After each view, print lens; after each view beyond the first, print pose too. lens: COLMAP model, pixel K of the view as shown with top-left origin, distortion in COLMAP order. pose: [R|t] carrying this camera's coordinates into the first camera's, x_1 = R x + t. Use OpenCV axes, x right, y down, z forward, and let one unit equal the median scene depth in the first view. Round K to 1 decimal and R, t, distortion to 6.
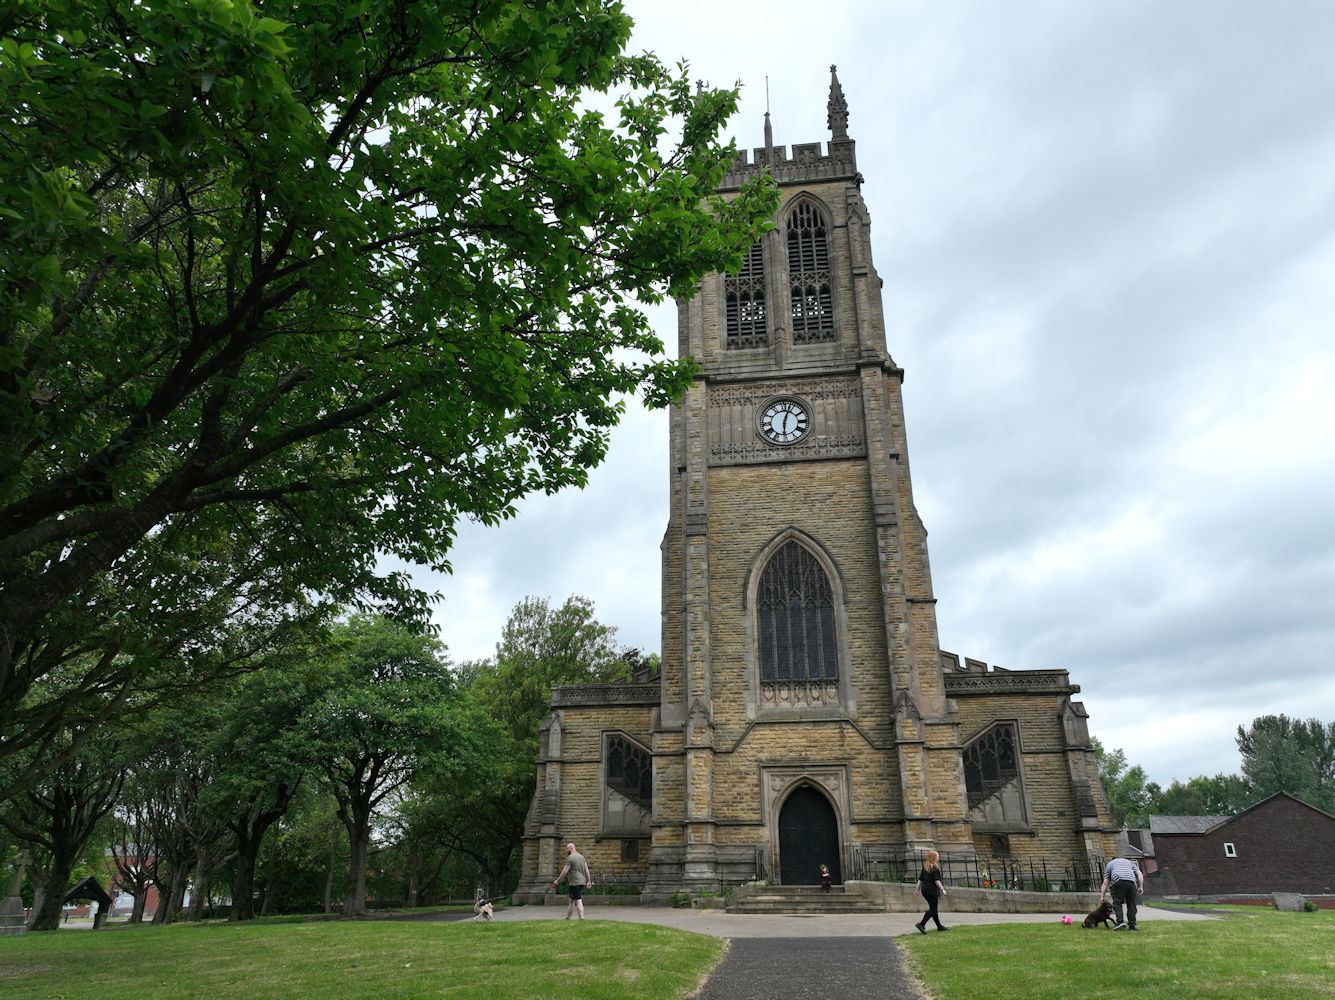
lens RADIAL K [[935.4, 0, 672.9], [0, 935.4, 496.0], [0, 0, 1]] dist [0.005860, 0.005198]
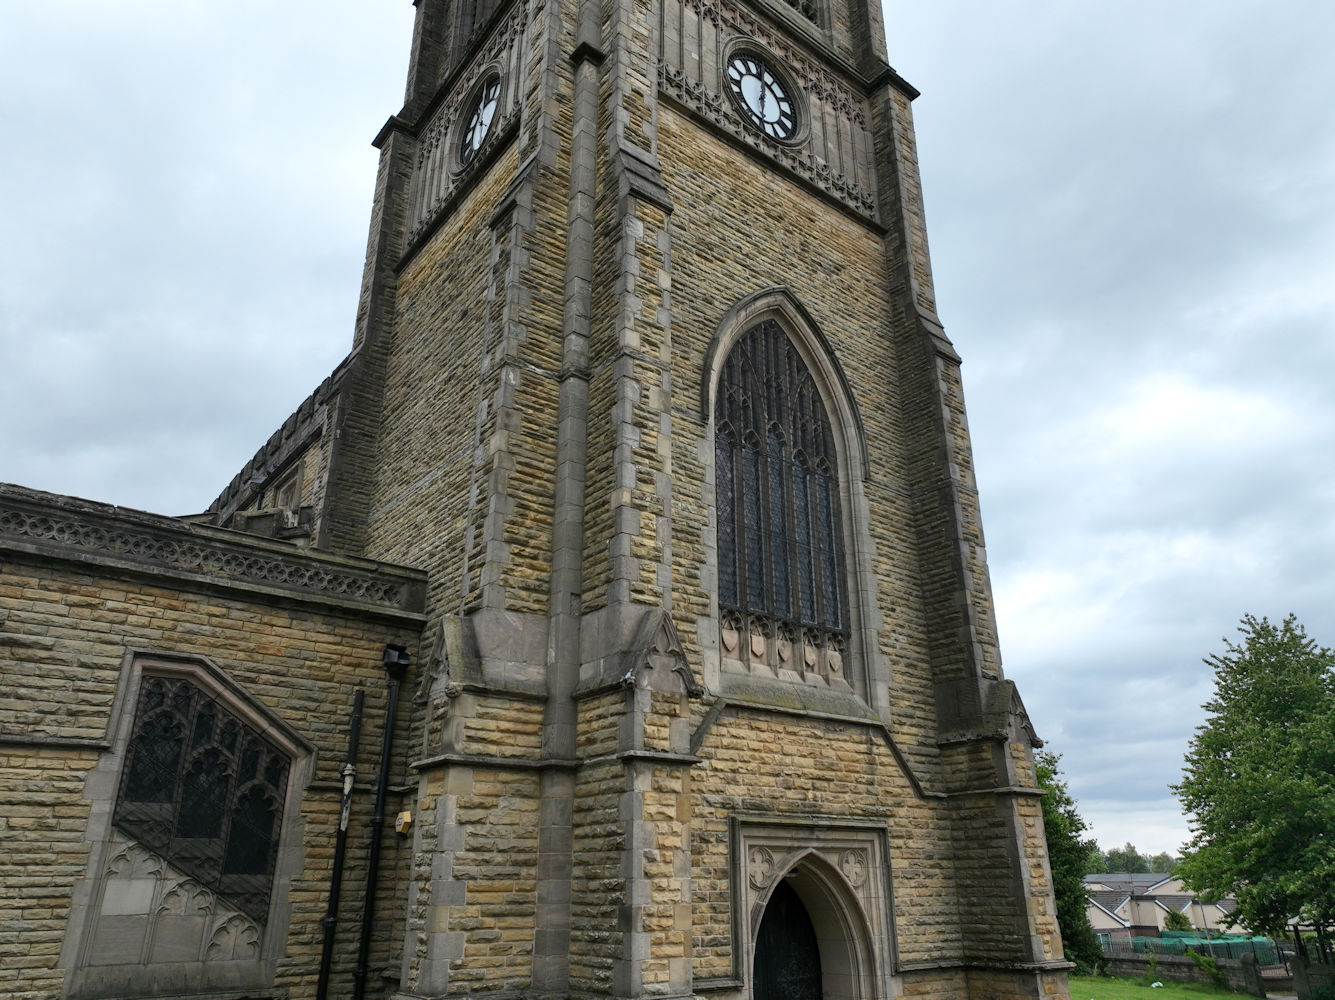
lens RADIAL K [[935.4, 0, 672.9], [0, 935.4, 496.0], [0, 0, 1]] dist [0.005860, 0.005198]
pose [[0.686156, 0.279404, 0.671657, -0.193140], [-0.285341, 0.952678, -0.104807, 0.194558], [-0.669157, -0.119738, 0.733411, 0.697989]]
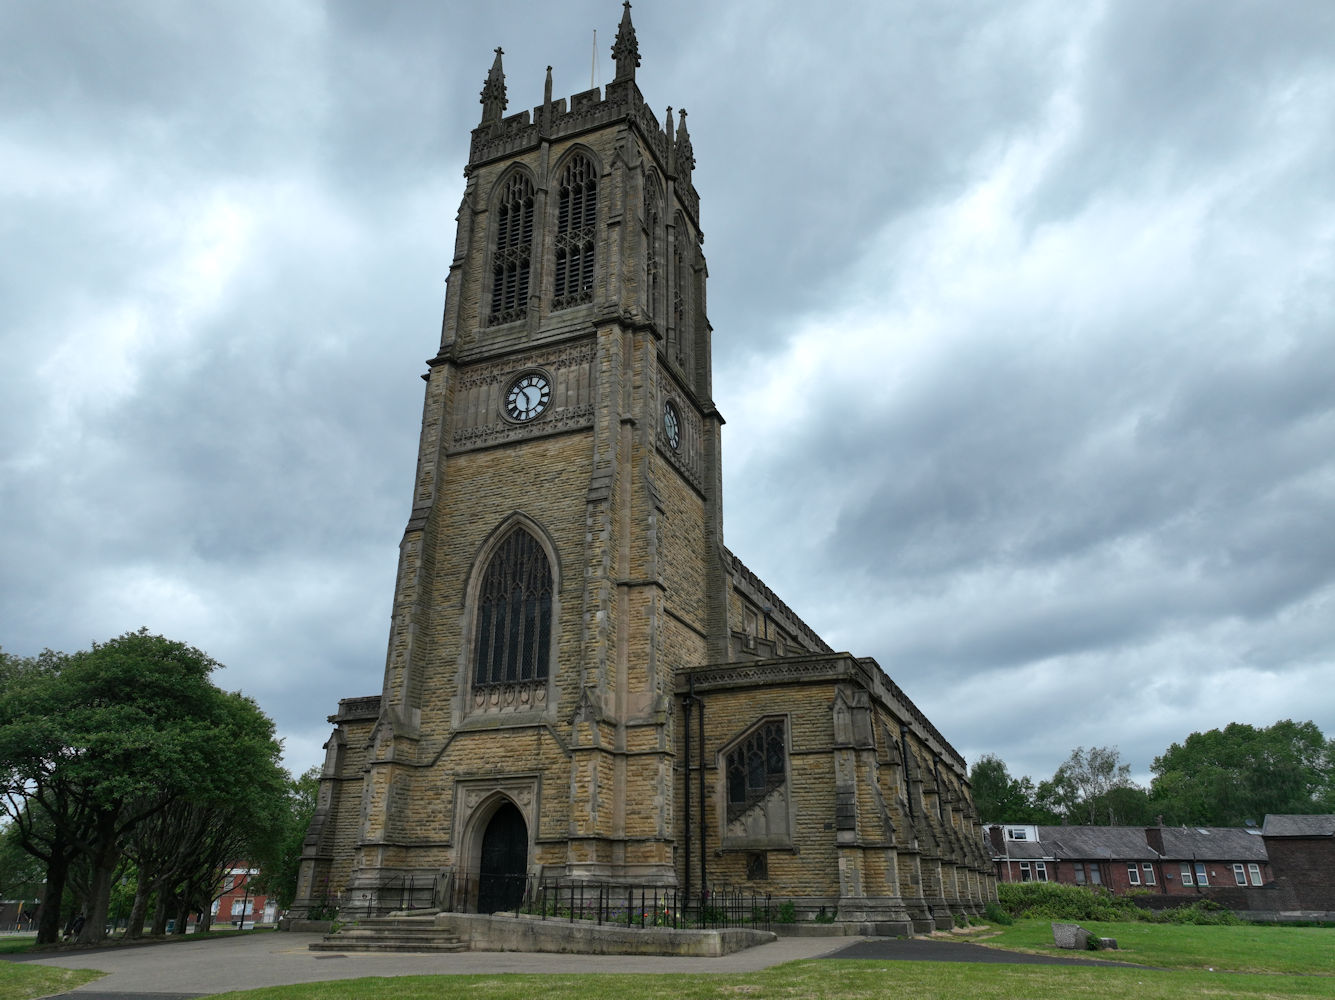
lens RADIAL K [[935.4, 0, 672.9], [0, 935.4, 496.0], [0, 0, 1]] dist [0.005860, 0.005198]
pose [[0.970940, -0.094032, -0.220078, 0.478883], [0.093392, 0.995540, -0.013335, 0.043946], [0.220350, -0.007606, 0.975391, 0.155874]]
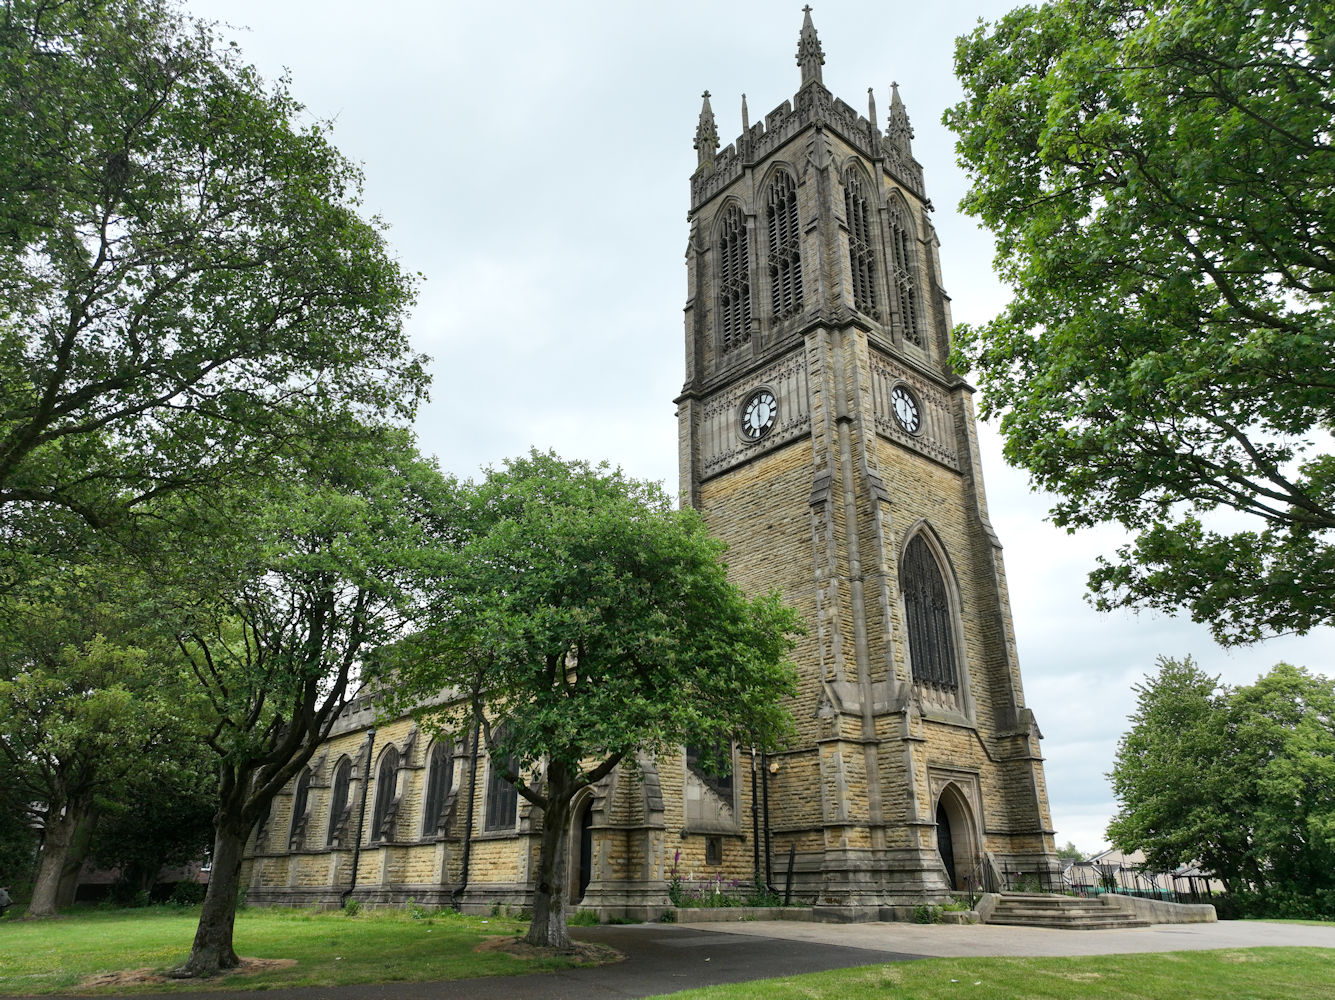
lens RADIAL K [[935.4, 0, 672.9], [0, 935.4, 496.0], [0, 0, 1]] dist [0.005860, 0.005198]
pose [[0.647789, 0.295877, 0.702016, -0.730051], [-0.299224, 0.946260, -0.122707, 0.206694], [-0.700596, -0.130572, 0.701510, 0.518416]]
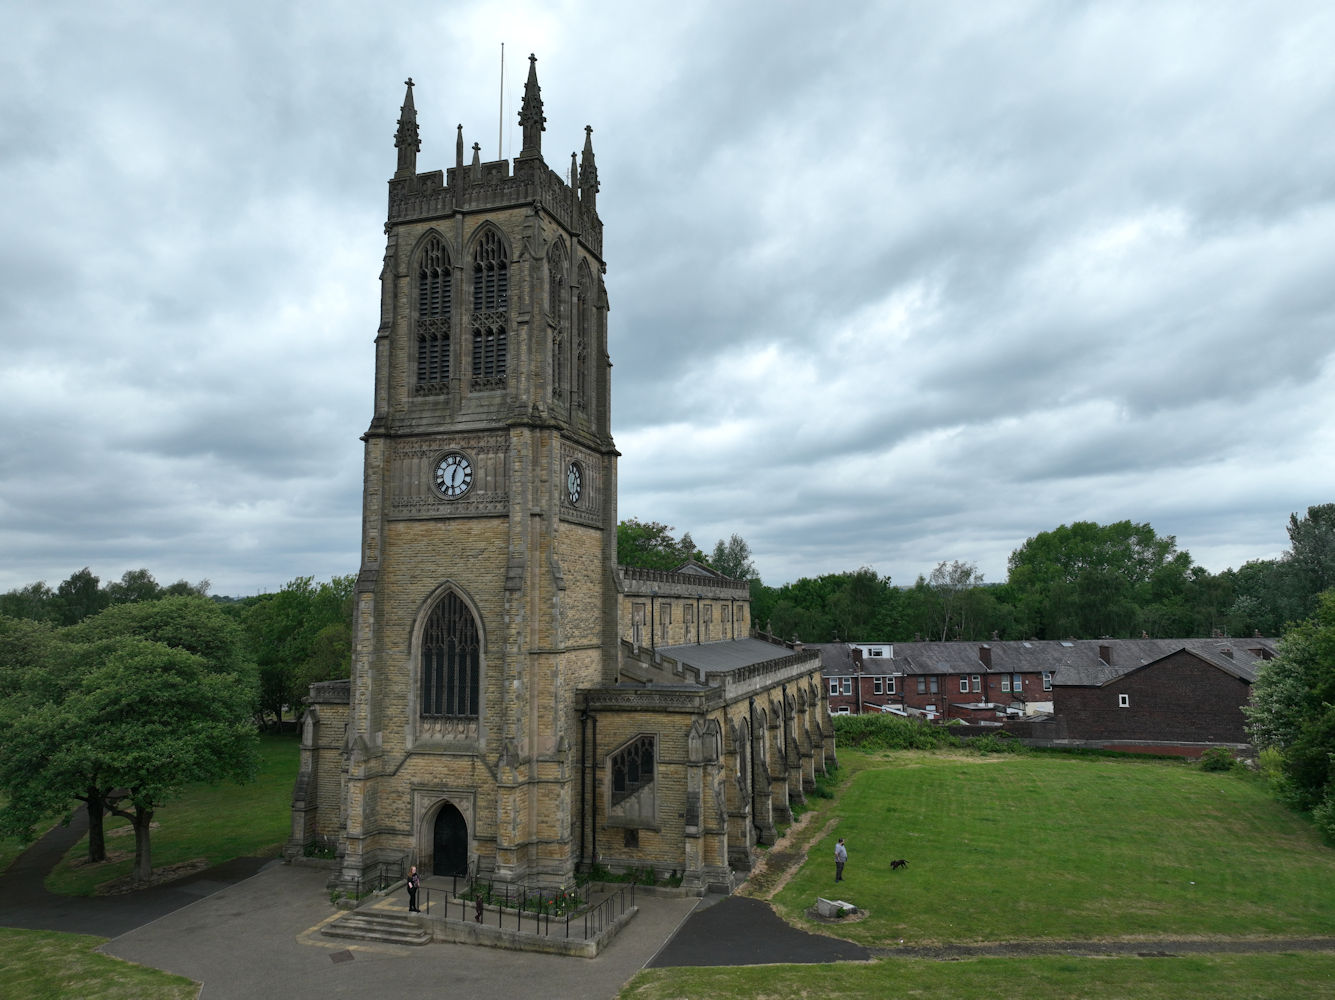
lens RADIAL K [[935.4, 0, 672.9], [0, 935.4, 496.0], [0, 0, 1]] dist [0.005860, 0.005198]
pose [[0.987067, -0.024625, -0.158403, 0.586140], [0.067830, 0.959472, 0.273517, -0.363215], [0.145248, -0.280725, 0.948734, -0.010995]]
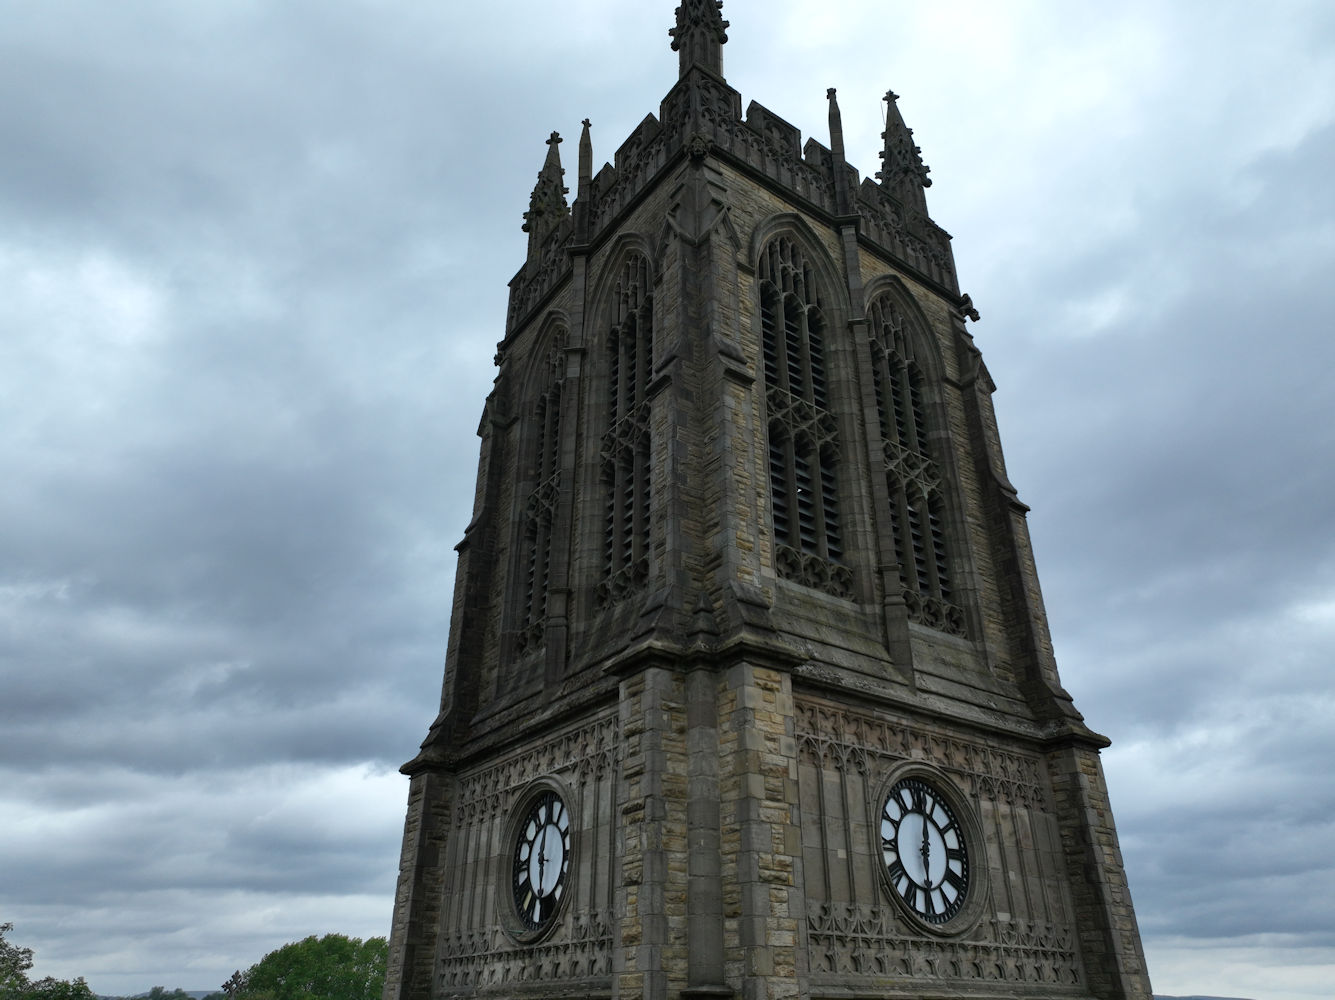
lens RADIAL K [[935.4, 0, 672.9], [0, 935.4, 496.0], [0, 0, 1]] dist [0.005860, 0.005198]
pose [[0.712029, 0.346953, 0.610442, -0.226866], [-0.278838, 0.937616, -0.207667, -0.111716], [-0.644410, -0.022350, 0.764353, 0.850679]]
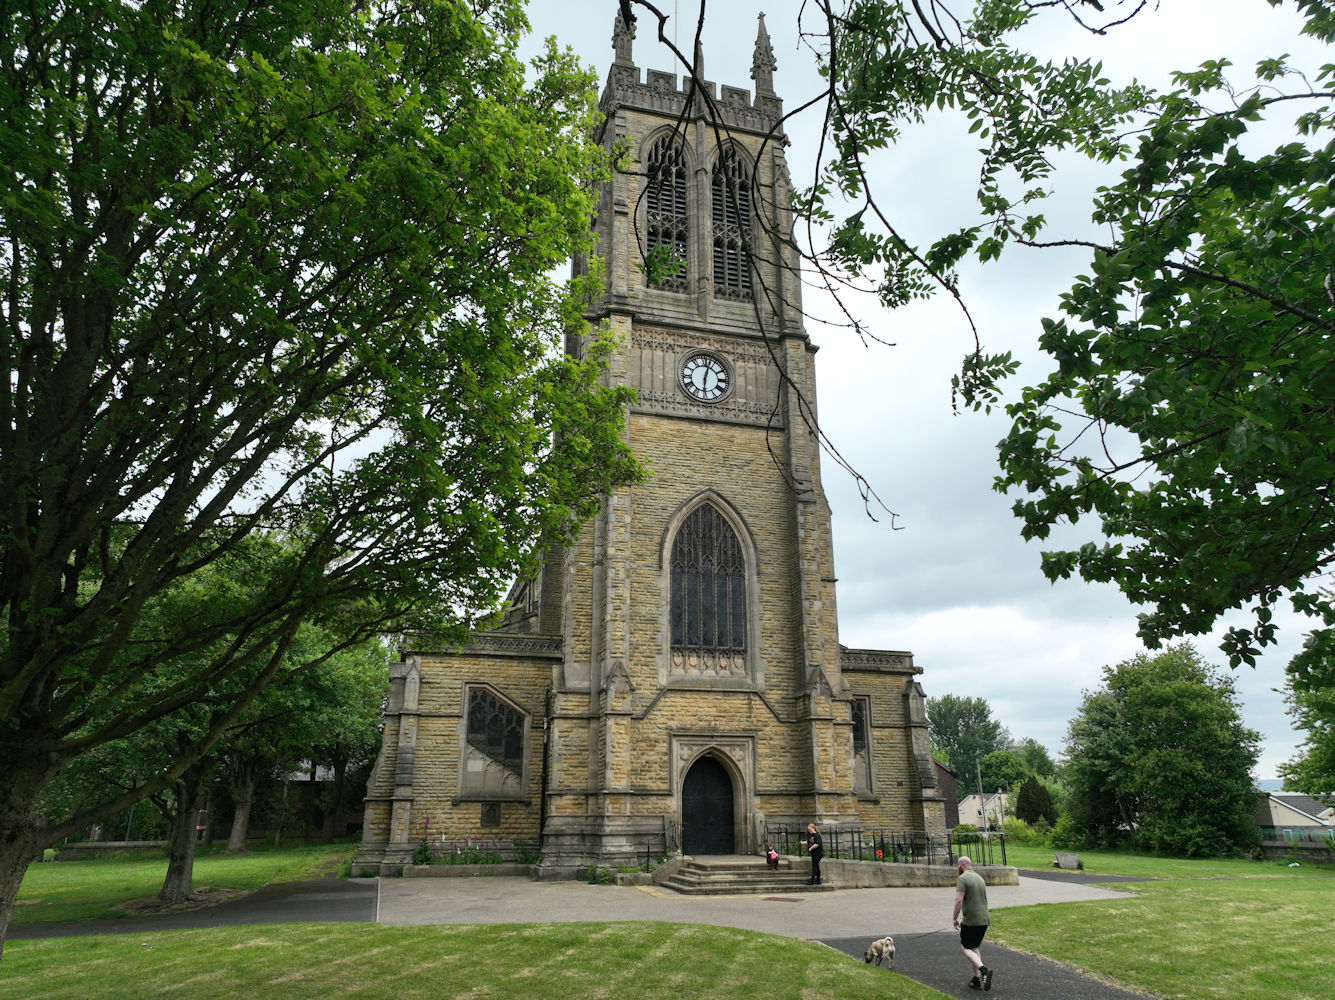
lens RADIAL K [[935.4, 0, 672.9], [0, 935.4, 496.0], [0, 0, 1]] dist [0.005860, 0.005198]
pose [[0.912306, 0.131904, 0.387684, -0.285443], [-0.160659, 0.986092, 0.042563, 0.005070], [-0.376678, -0.101115, 0.920809, 0.126602]]
